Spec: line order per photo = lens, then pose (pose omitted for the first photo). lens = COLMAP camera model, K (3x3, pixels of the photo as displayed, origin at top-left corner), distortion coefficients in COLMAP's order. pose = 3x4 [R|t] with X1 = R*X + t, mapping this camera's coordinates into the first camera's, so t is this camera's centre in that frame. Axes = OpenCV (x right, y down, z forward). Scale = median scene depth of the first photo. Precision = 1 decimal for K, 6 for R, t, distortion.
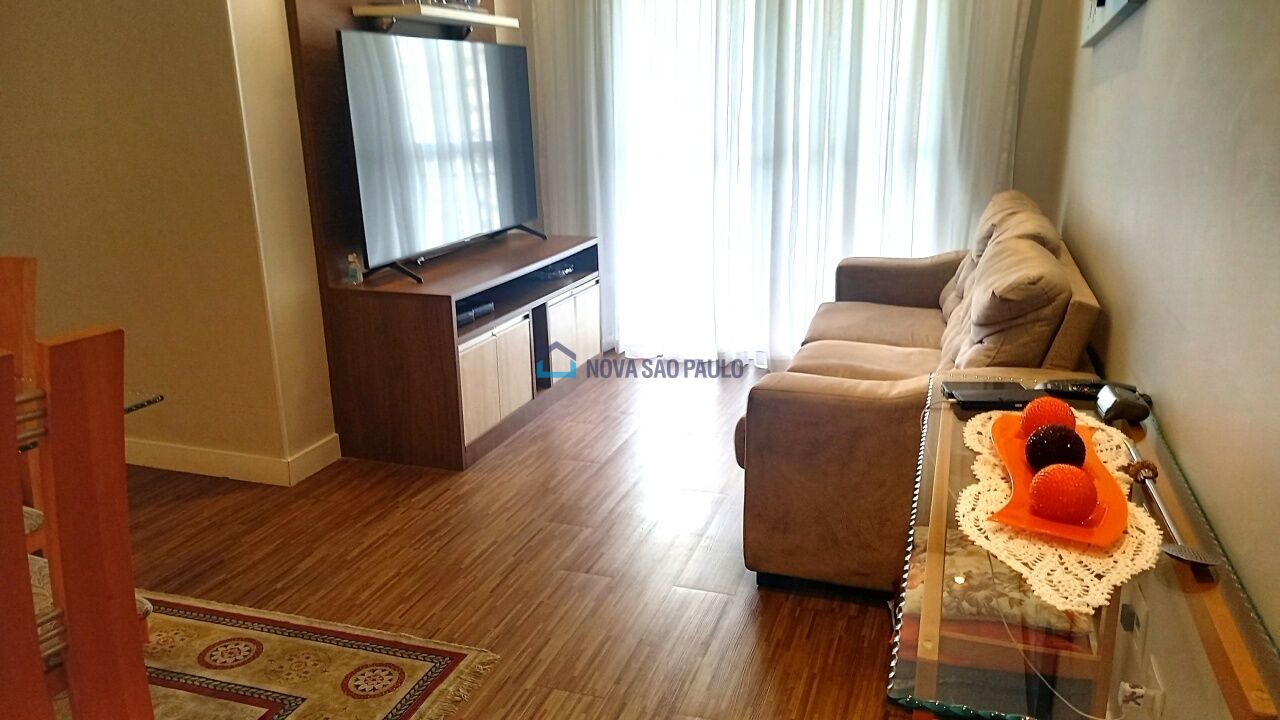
lens RADIAL K [[938.5, 0, 658.8], [0, 938.5, 363.1], [0, 0, 1]] dist [0.094904, -0.105251]
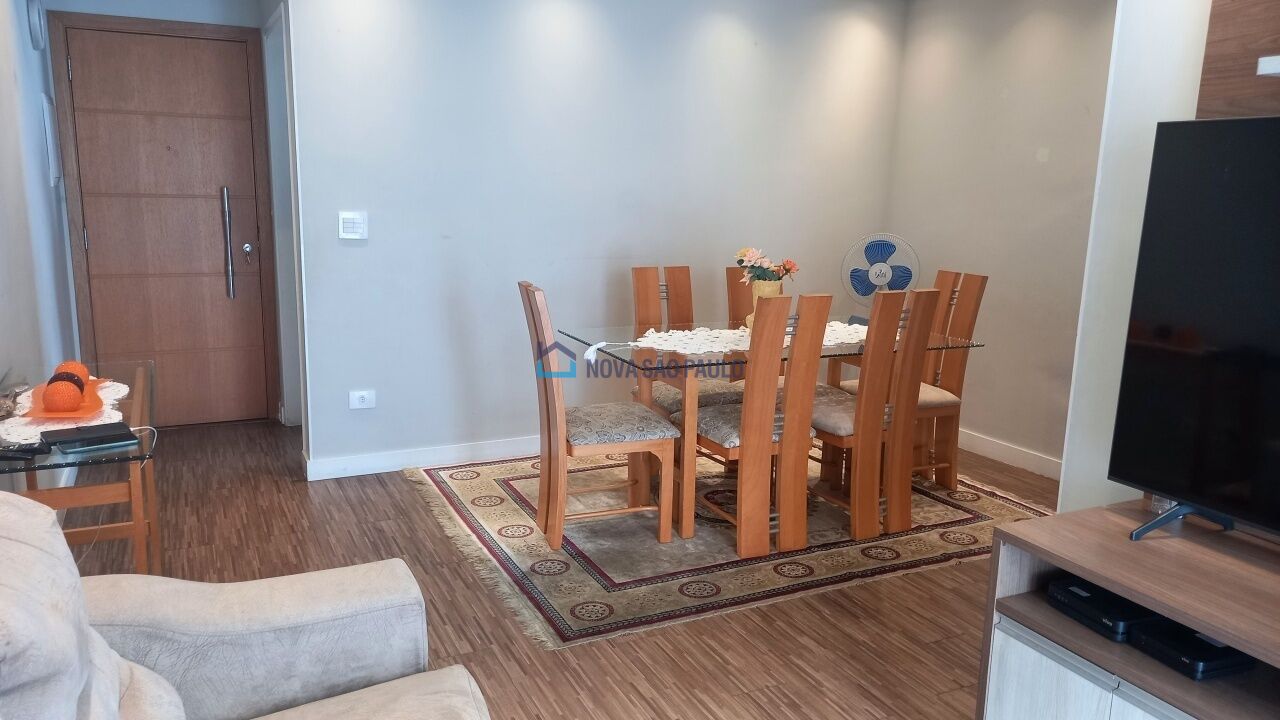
lens RADIAL K [[932.2, 0, 640.0], [0, 932.2, 360.0], [0, 0, 1]] dist [0.059901, -0.043998]
pose [[-0.713901, 0.130988, -0.687886, 0.406094], [-0.212345, 0.895597, 0.390916, -0.406835], [0.667274, 0.425145, -0.611553, 1.299649]]
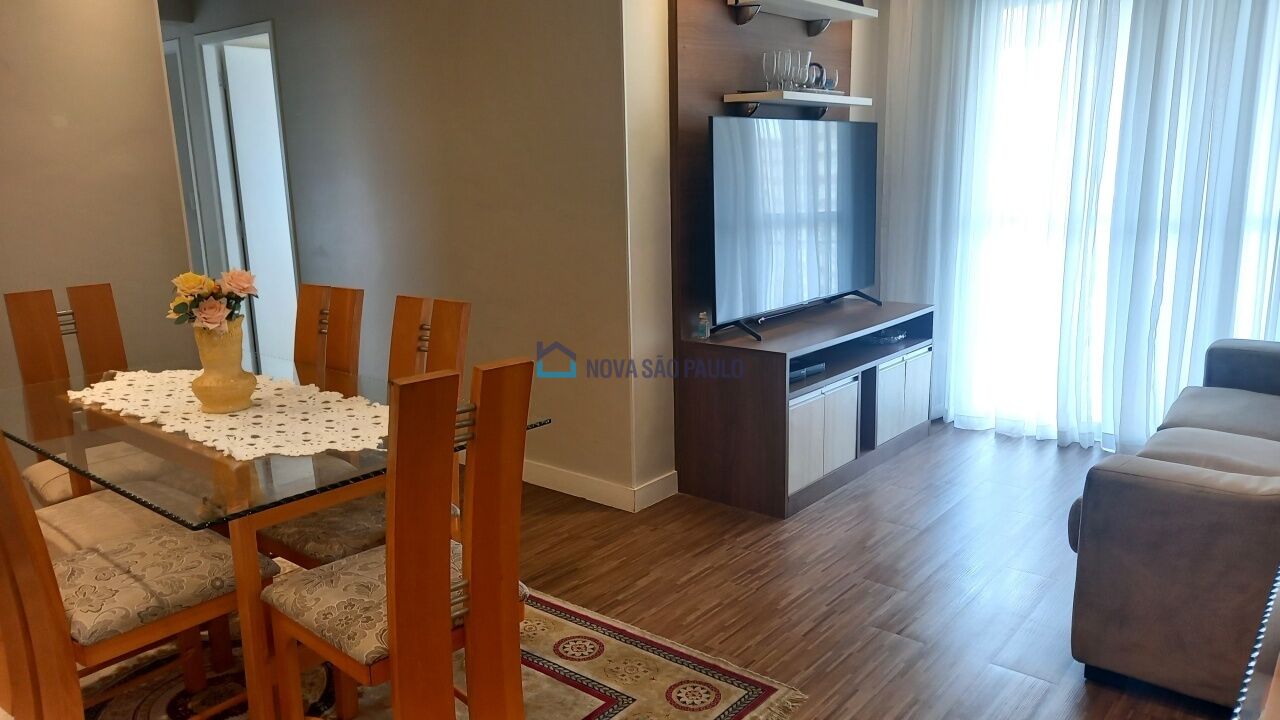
lens RADIAL K [[938.5, 0, 658.8], [0, 938.5, 363.1], [0, 0, 1]] dist [0.094904, -0.105251]
pose [[0.938816, 0.066026, -0.338031, 0.006358], [-0.089006, 0.994624, -0.052920, 0.009709], [0.332720, 0.079769, 0.939646, -0.058363]]
